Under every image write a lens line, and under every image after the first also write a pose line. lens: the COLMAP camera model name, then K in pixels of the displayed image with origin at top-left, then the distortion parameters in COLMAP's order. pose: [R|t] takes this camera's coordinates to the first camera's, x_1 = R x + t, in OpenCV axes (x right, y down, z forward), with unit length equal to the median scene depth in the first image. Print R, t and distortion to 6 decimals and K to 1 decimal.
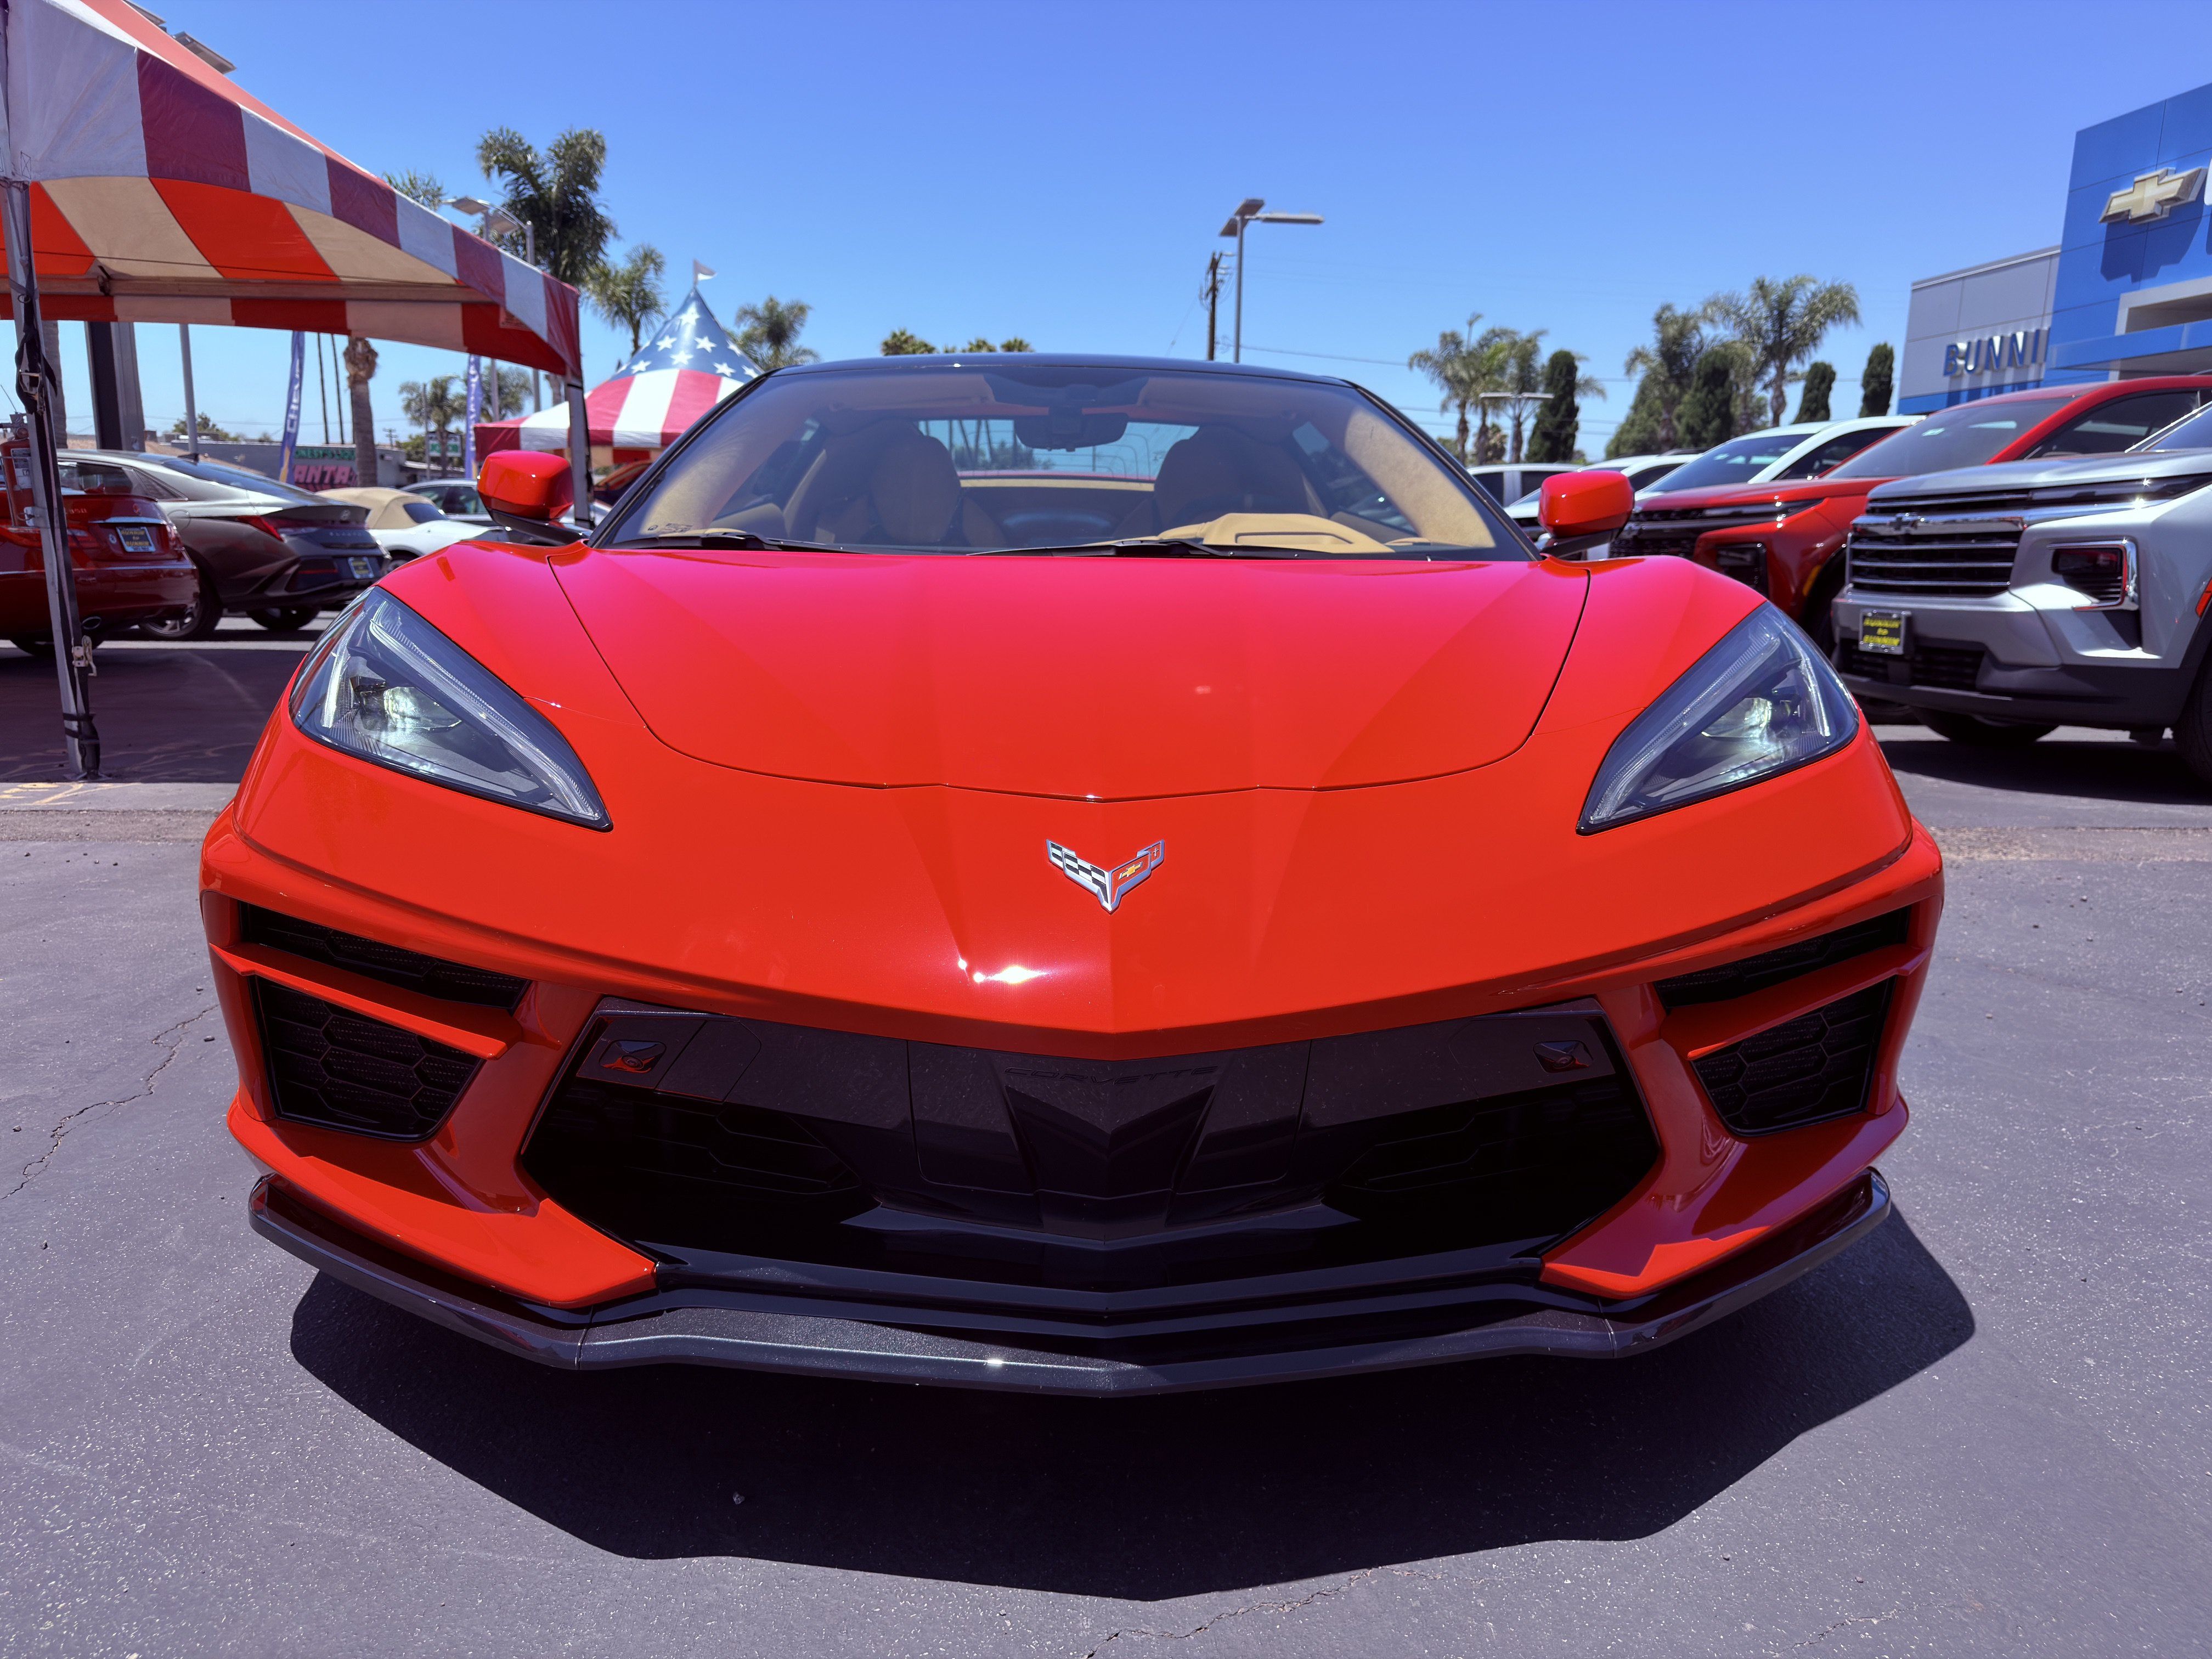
lens RADIAL K [[1562.7, 0, 1119.3], [0, 1562.7, 866.1], [0, 0, 1]] dist [0.018121, -0.029650]
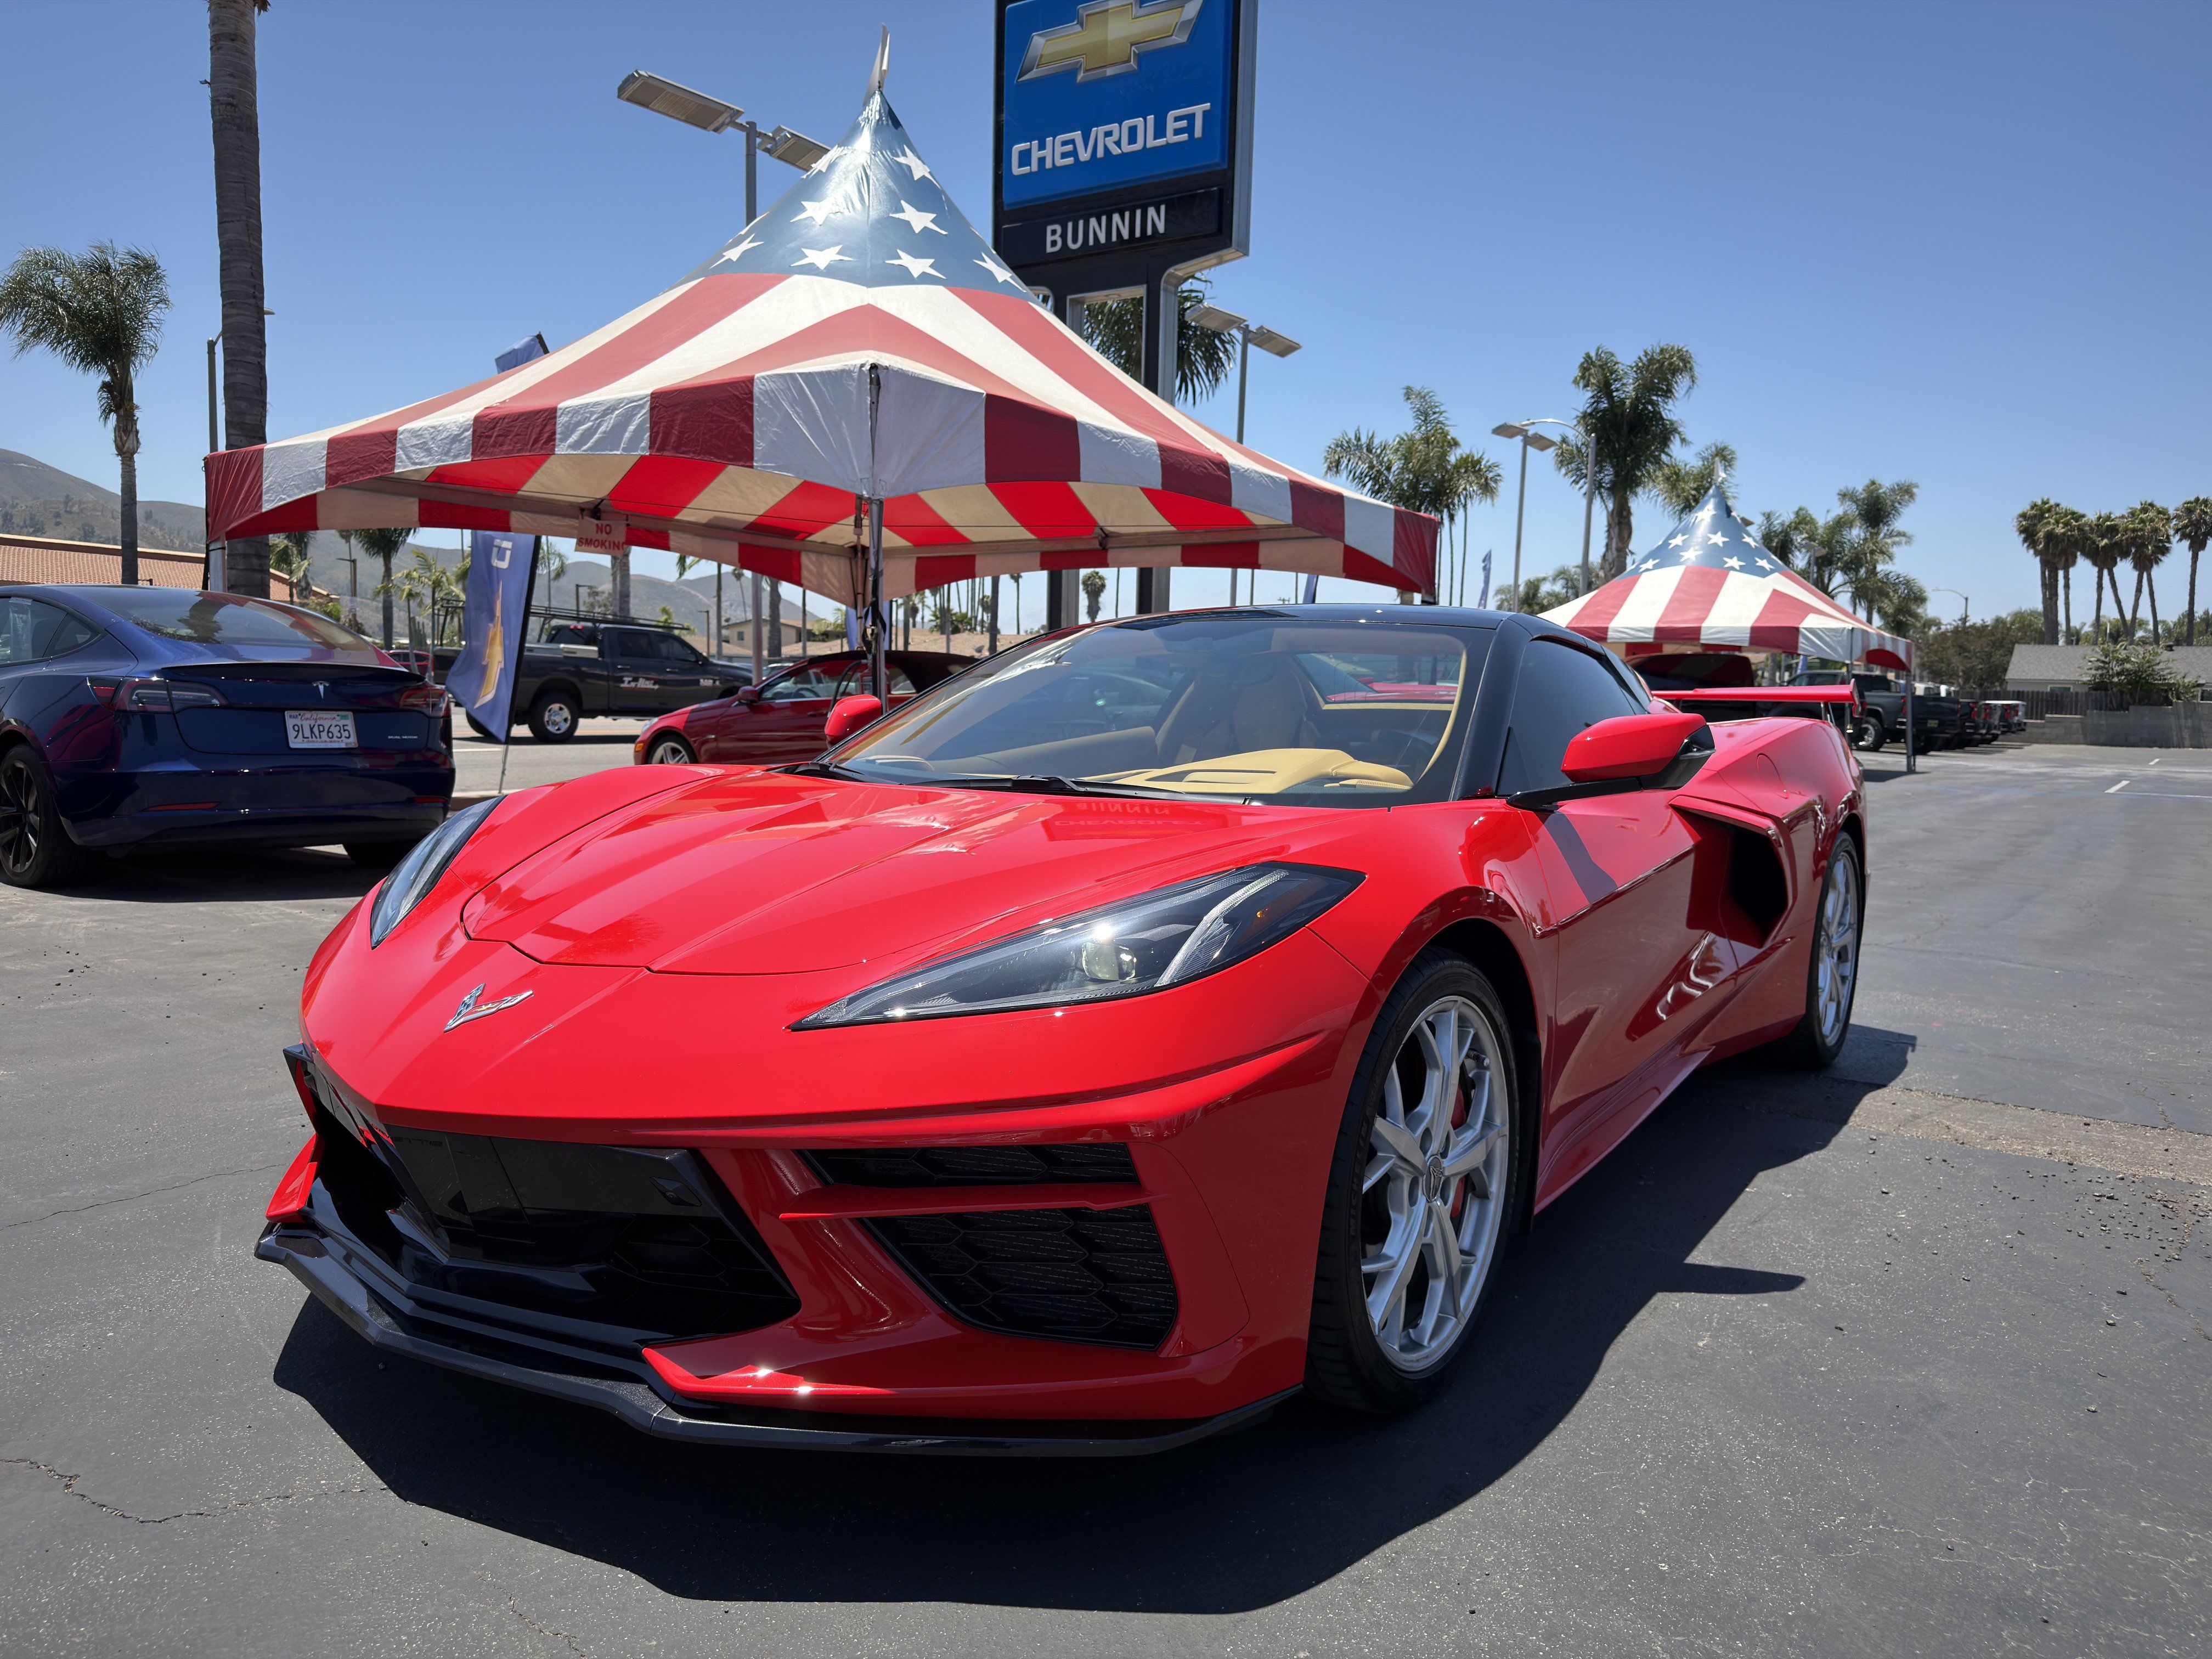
lens RADIAL K [[1562.7, 0, 1096.4], [0, 1562.7, 838.4], [0, 0, 1]] dist [0.018121, -0.029650]
pose [[0.778211, 0.054791, -0.625608, 0.231406], [-0.136917, 0.987025, -0.083872, -0.017434], [0.612896, 0.150927, 0.775616, 0.020262]]
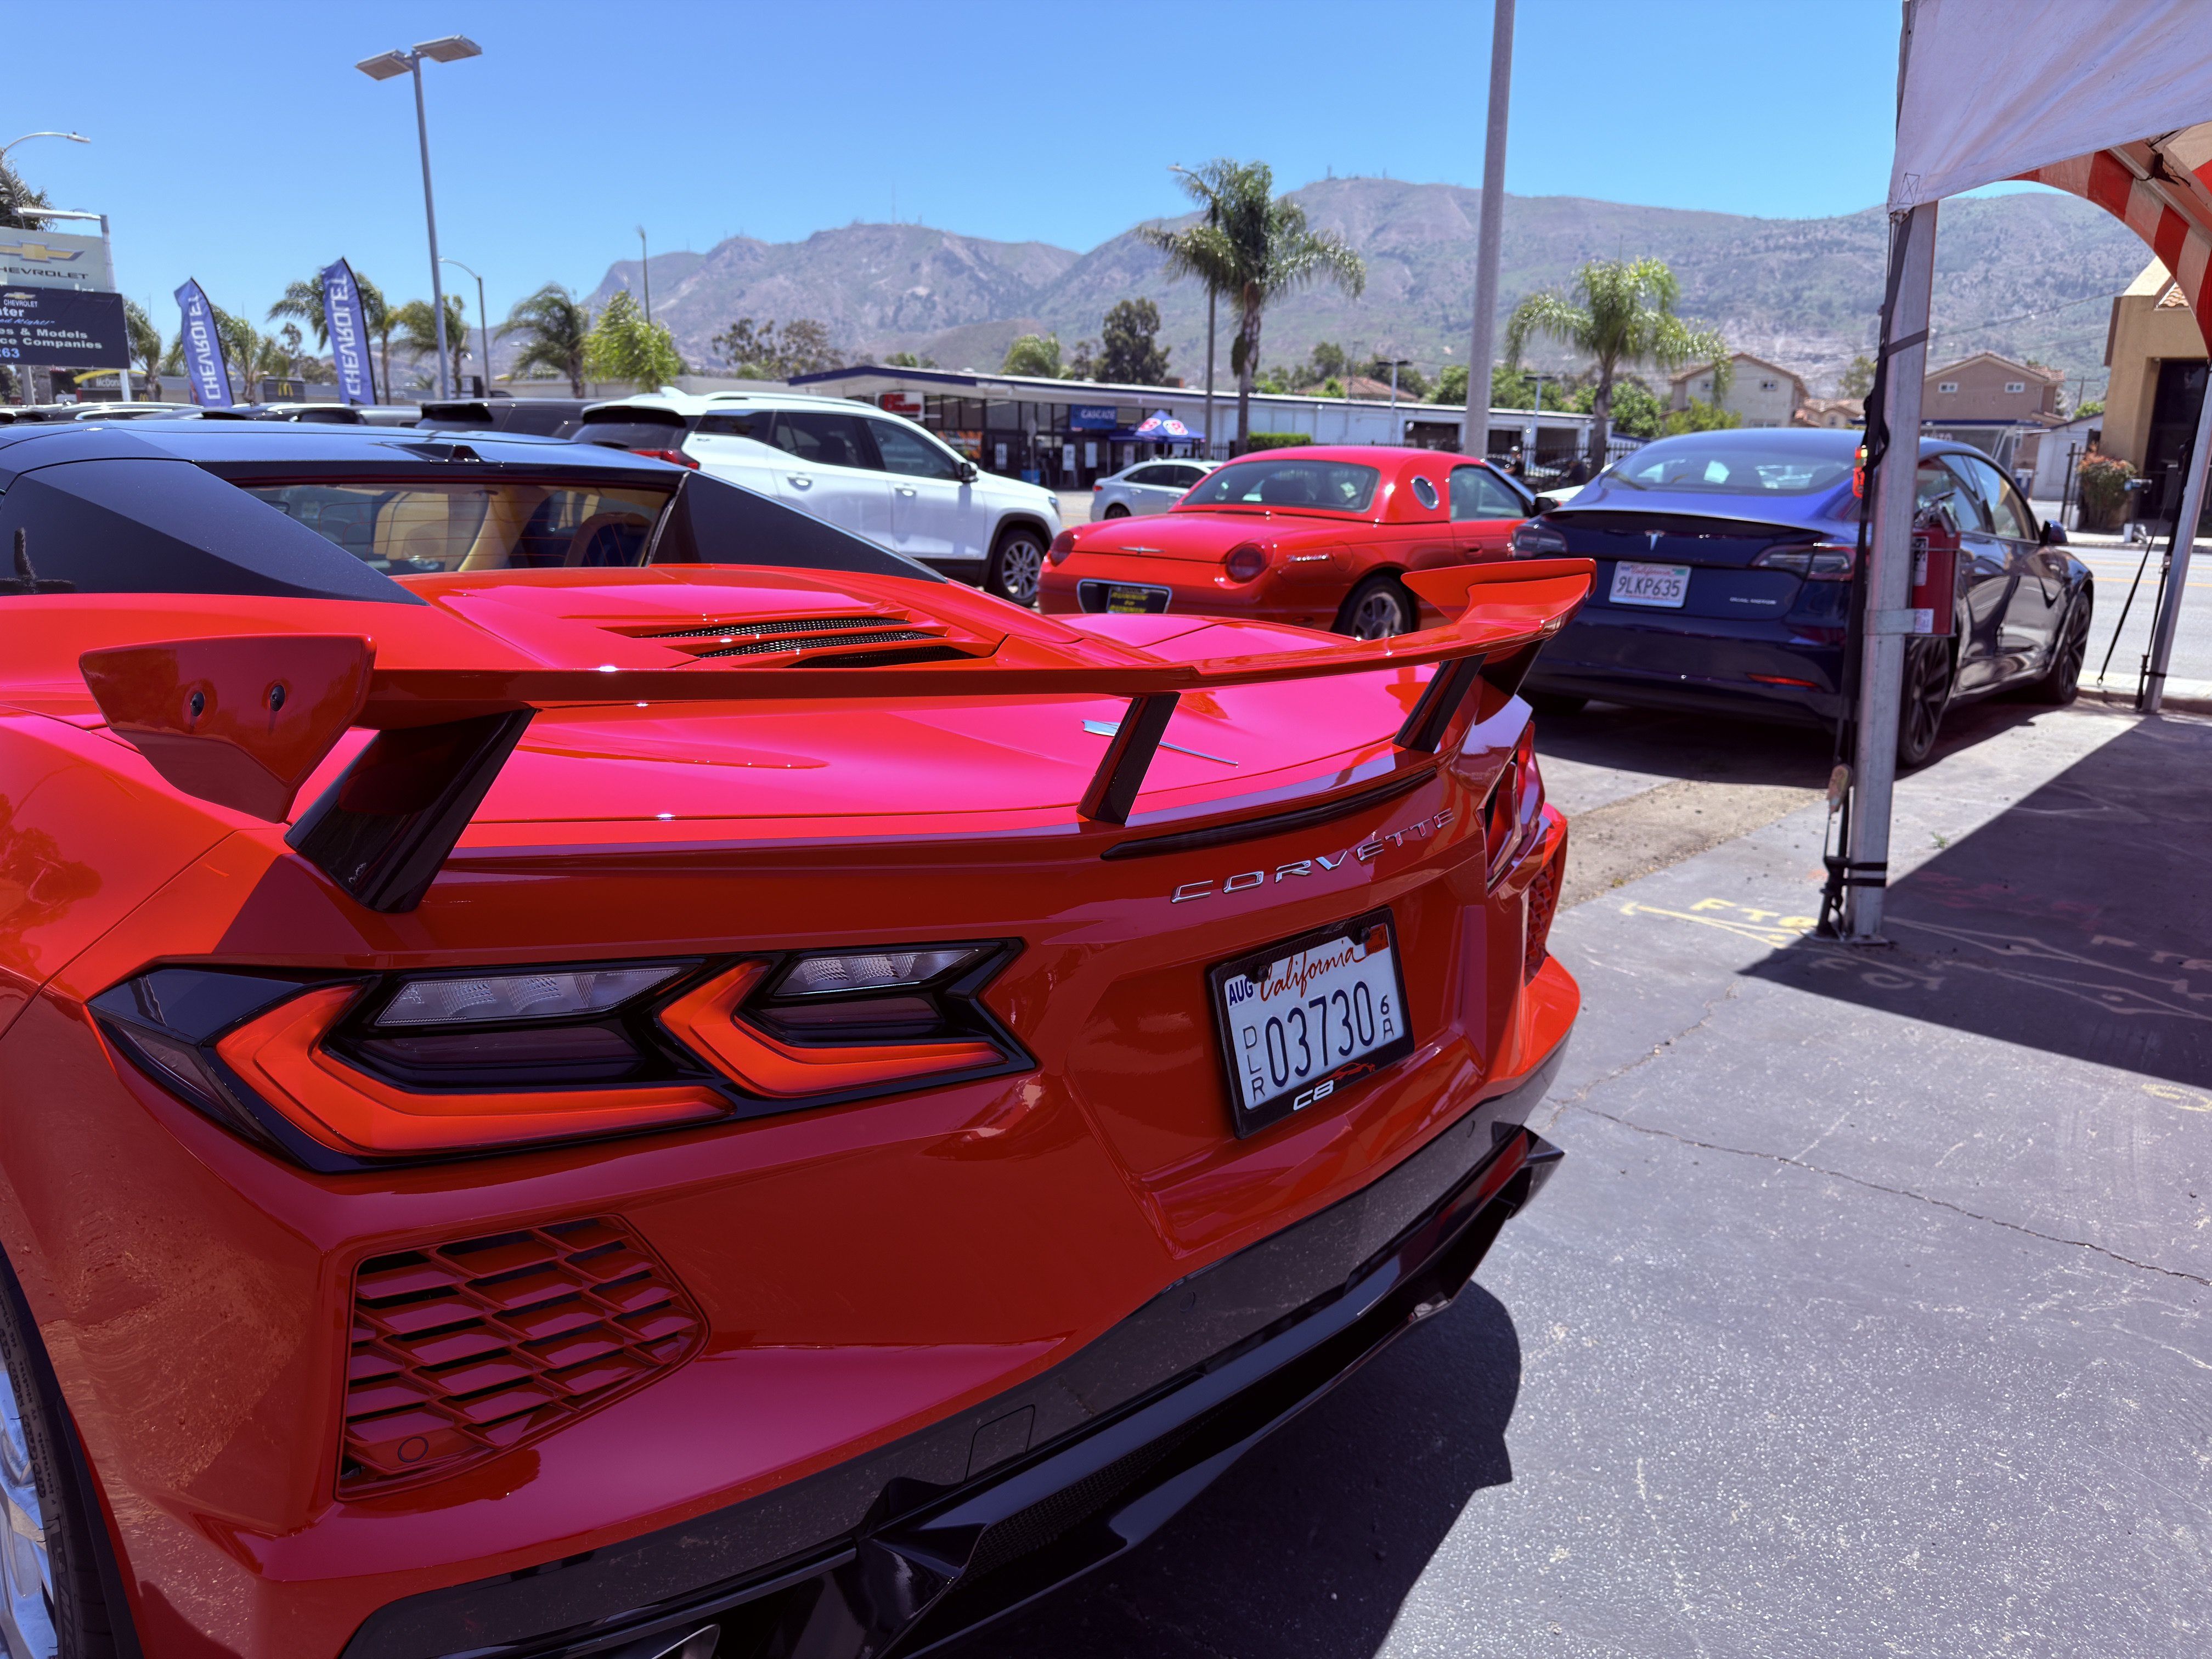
lens RADIAL K [[1562.7, 0, 1131.1], [0, 1562.7, 838.9], [0, 0, 1]] dist [0.018121, -0.029650]
pose [[-0.689833, 0.131635, -0.711901, 0.116854], [-0.184658, 0.918814, 0.348829, -0.205705], [0.700023, 0.372092, -0.609521, 0.788672]]
